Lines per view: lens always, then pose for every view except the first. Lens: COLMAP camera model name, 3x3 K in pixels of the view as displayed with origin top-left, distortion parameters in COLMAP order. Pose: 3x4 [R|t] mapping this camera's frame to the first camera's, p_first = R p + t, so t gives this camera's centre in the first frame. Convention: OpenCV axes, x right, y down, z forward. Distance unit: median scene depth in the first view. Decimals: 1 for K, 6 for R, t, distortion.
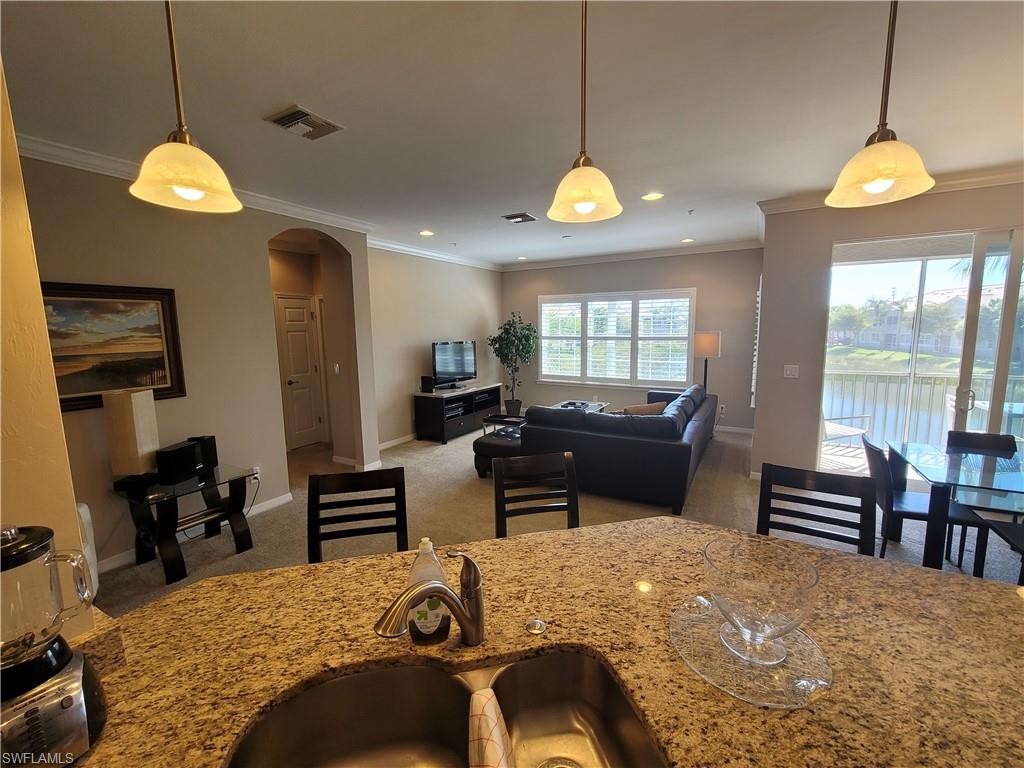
lens RADIAL K [[421.0, 0, 511.1], [0, 421.0, 381.9], [0, 0, 1]] dist [-0.008295, 0.001904]
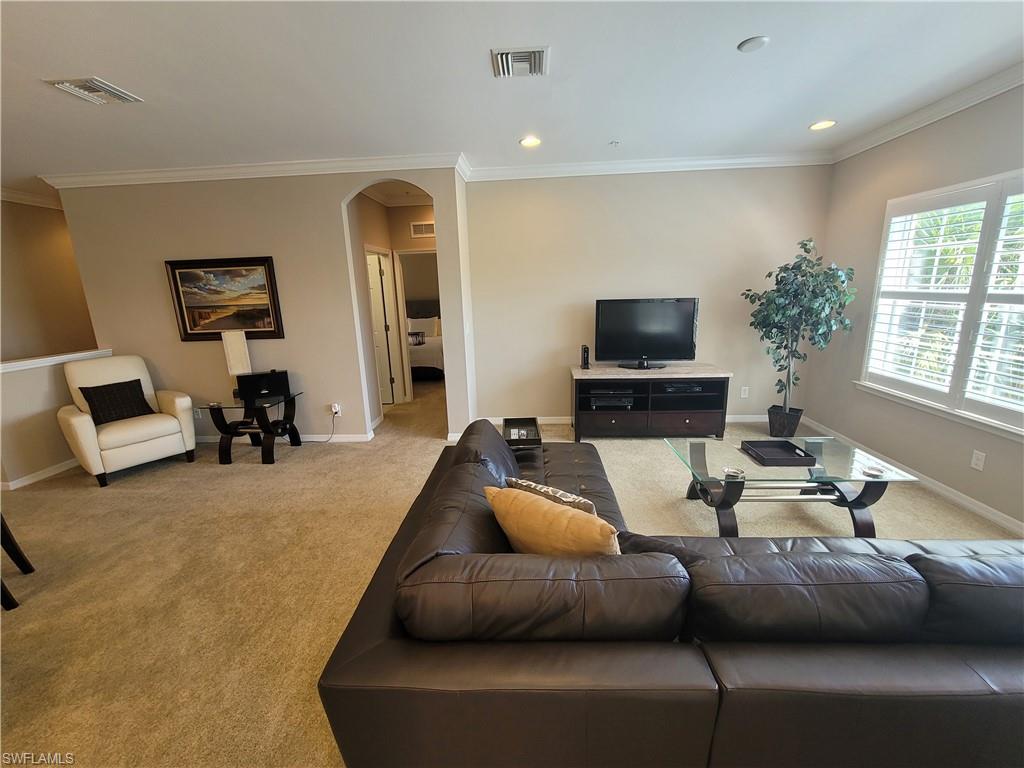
lens RADIAL K [[421.0, 0, 516.6], [0, 421.0, 382.3], [0, 0, 1]] dist [-0.008295, 0.001904]
pose [[0.459405, 0.192245, -0.867173, 0.637154], [-0.090883, 0.981346, 0.169409, -0.105417], [0.883565, 0.000984, 0.468307, 0.884964]]
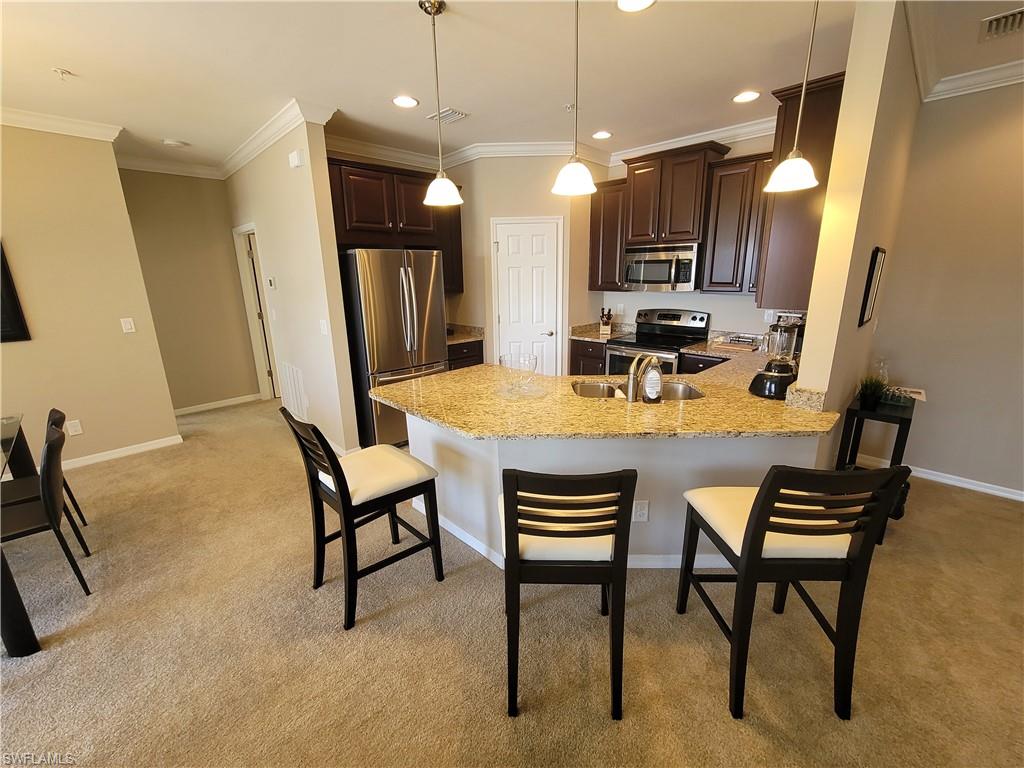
lens RADIAL K [[421.0, 0, 514.0], [0, 421.0, 379.8], [0, 0, 1]] dist [-0.008295, 0.001904]
pose [[-0.968037, -0.033587, 0.248547, -0.009730], [0.061978, 0.928222, 0.366827, -0.097983], [-0.243028, 0.370507, -0.896472, 0.832481]]
